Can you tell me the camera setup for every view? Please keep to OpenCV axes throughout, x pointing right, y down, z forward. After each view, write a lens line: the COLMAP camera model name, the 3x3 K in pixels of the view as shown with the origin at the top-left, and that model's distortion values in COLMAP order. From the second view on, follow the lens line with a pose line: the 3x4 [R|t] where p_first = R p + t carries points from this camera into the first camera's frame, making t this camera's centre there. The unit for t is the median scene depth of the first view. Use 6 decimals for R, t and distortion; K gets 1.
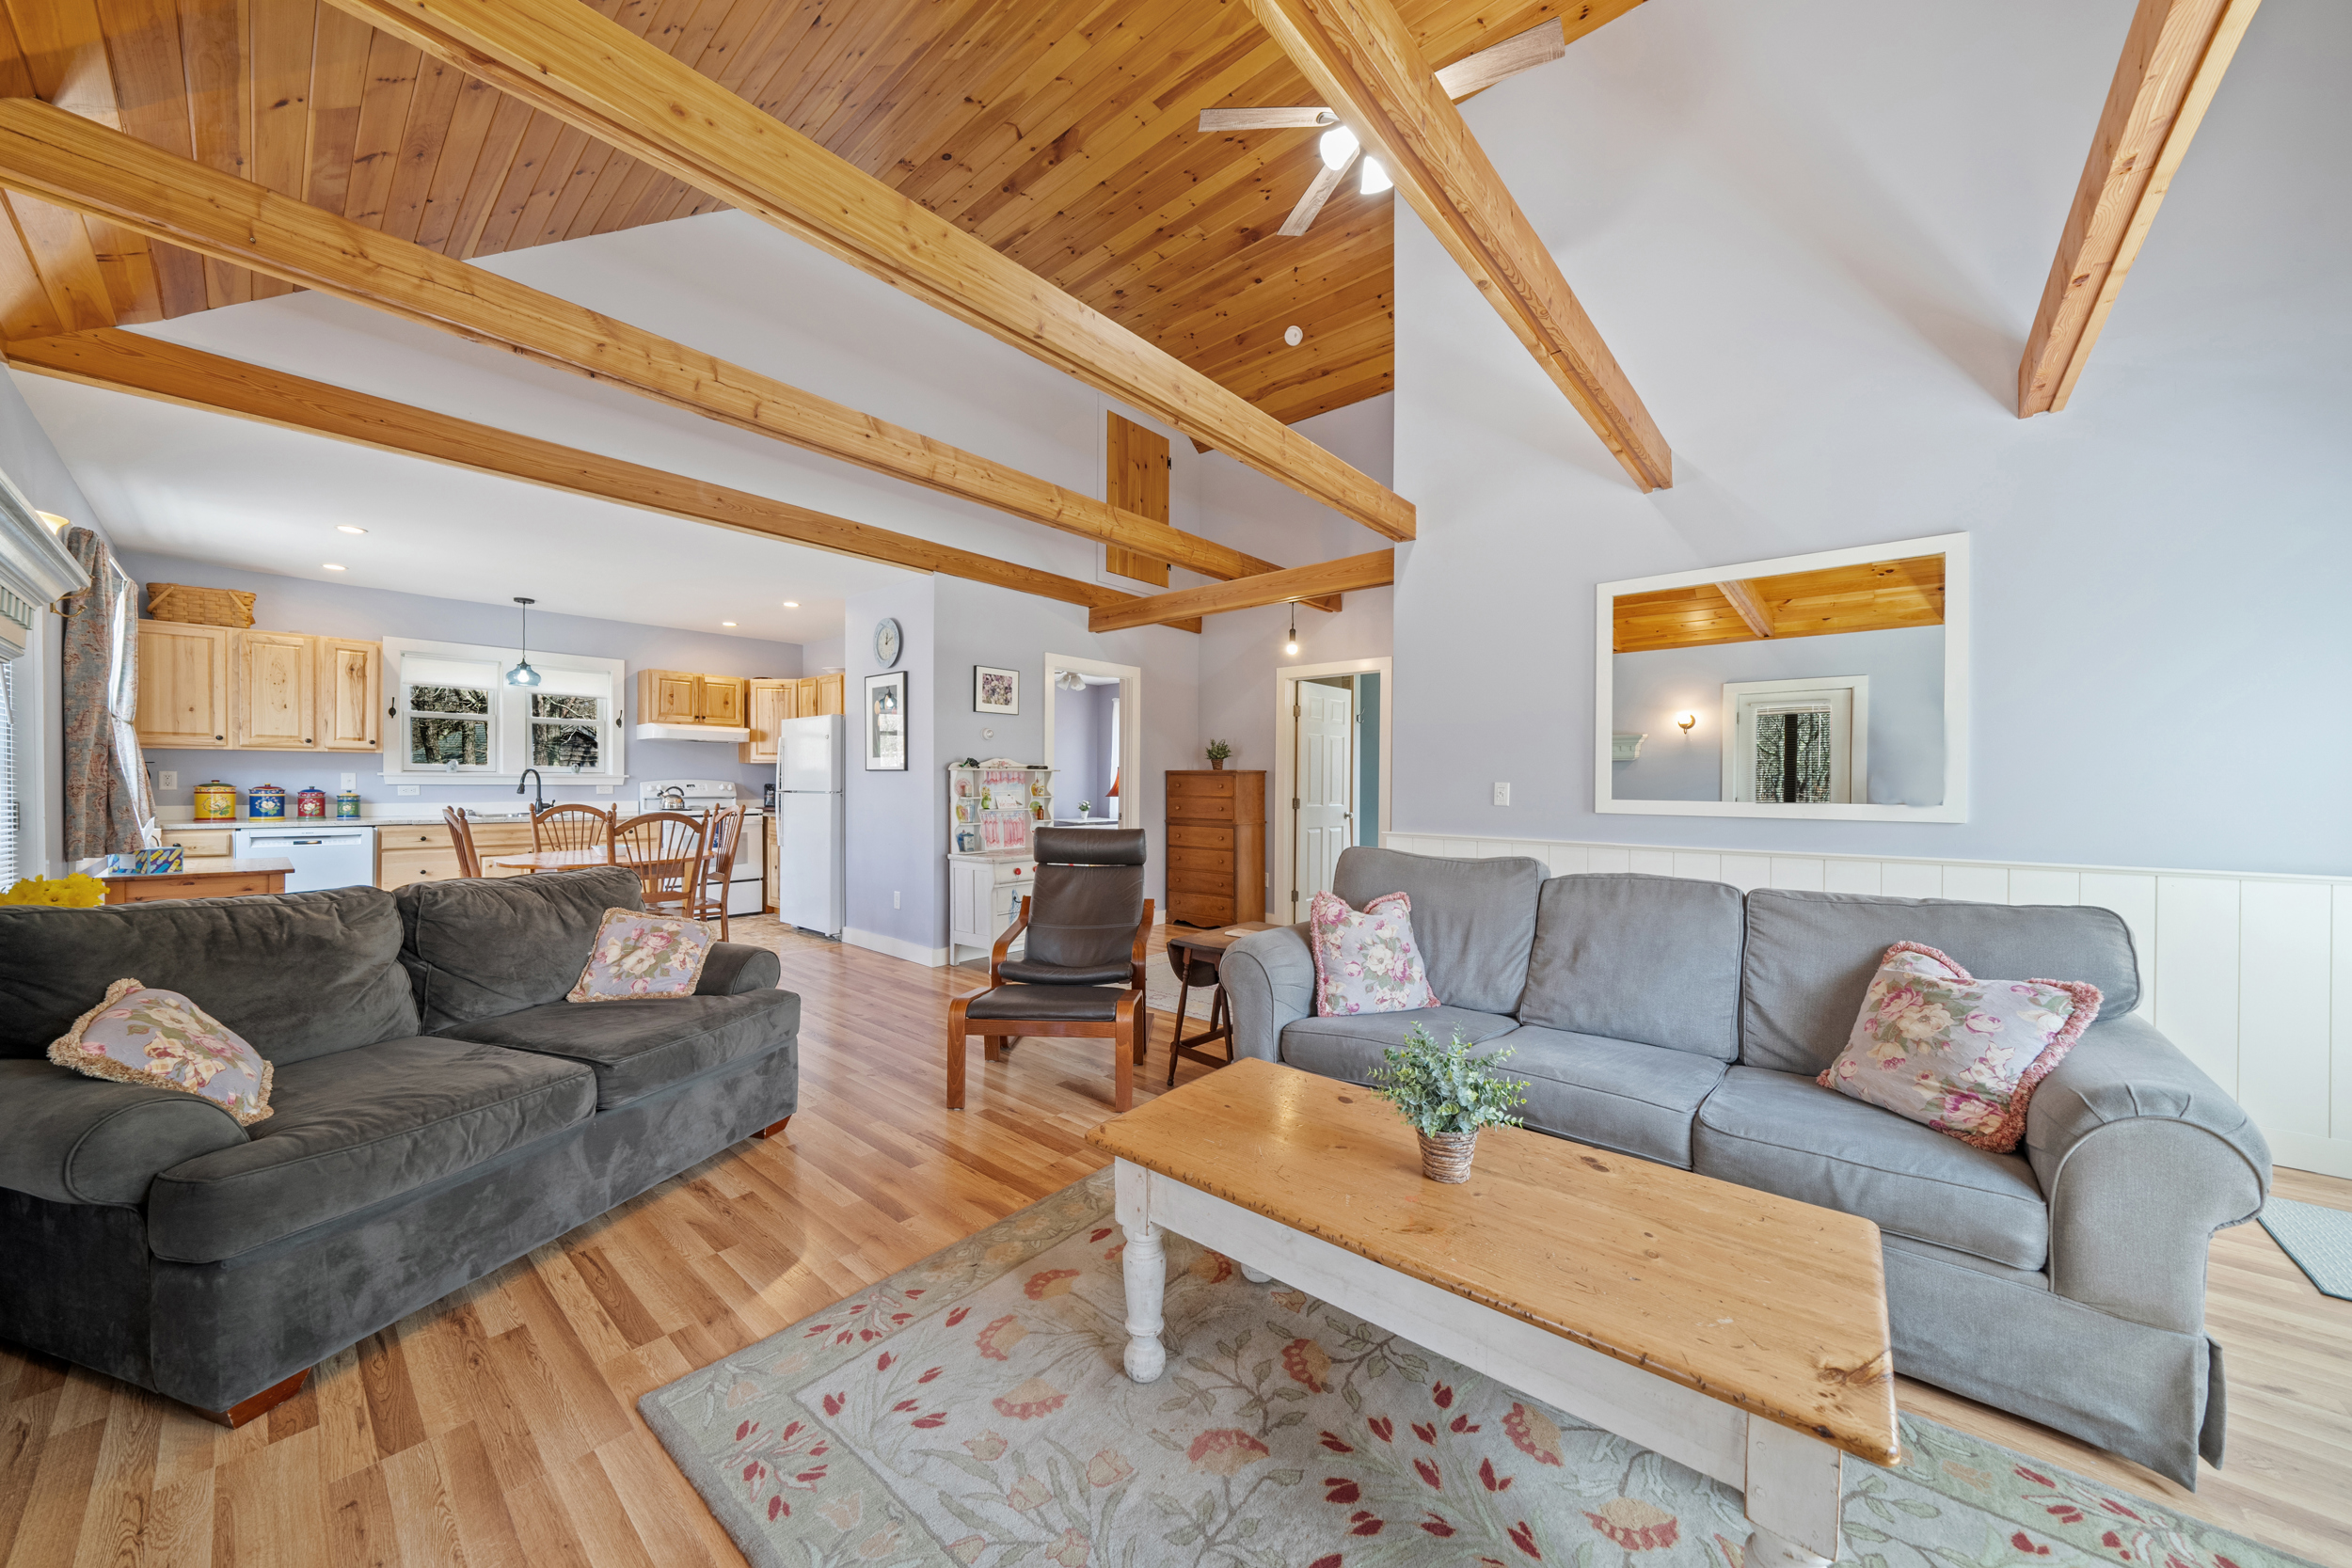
lens RADIAL K [[805.6, 0, 1176.0], [0, 805.6, 784.0], [0, 0, 1]] dist [-0.009110, -0.000103]
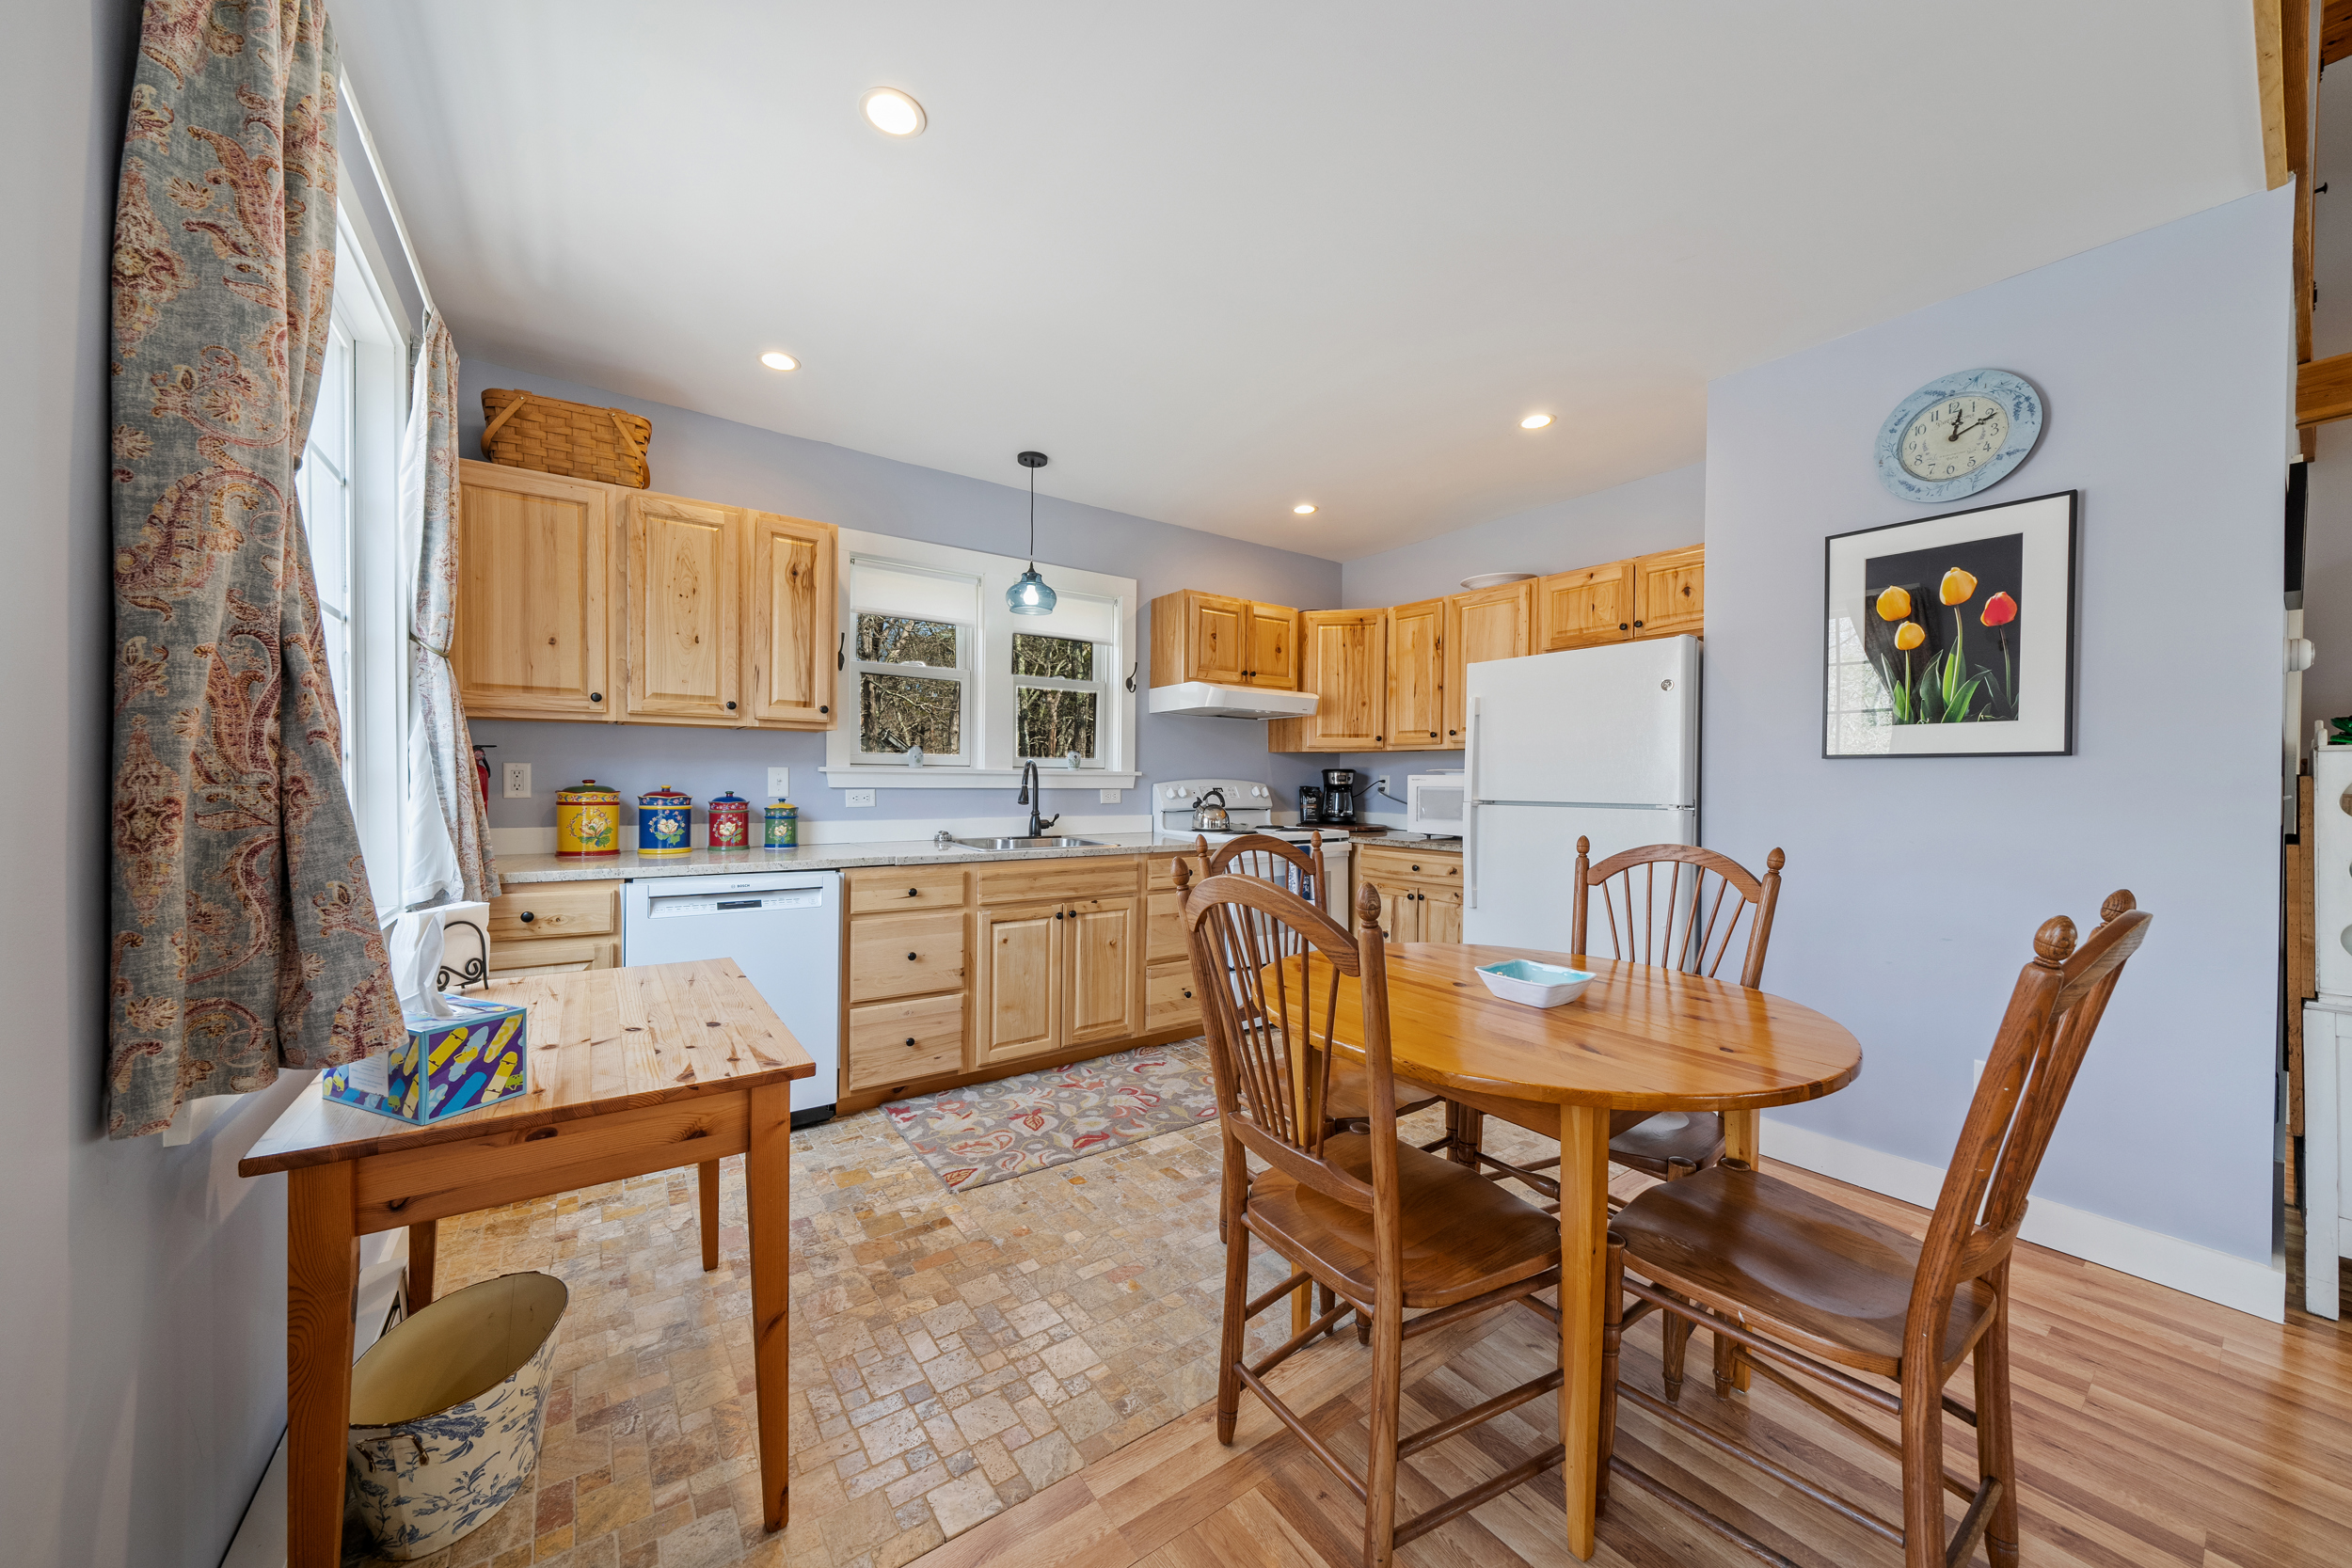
lens RADIAL K [[805.6, 0, 1176.0], [0, 805.6, 784.0], [0, 0, 1]] dist [-0.009110, -0.000103]
pose [[0.973390, 0.001584, -0.229148, -0.676874], [-0.001707, 0.999998, -0.000340, -0.002449], [0.229147, 0.000722, 0.973392, 0.546791]]
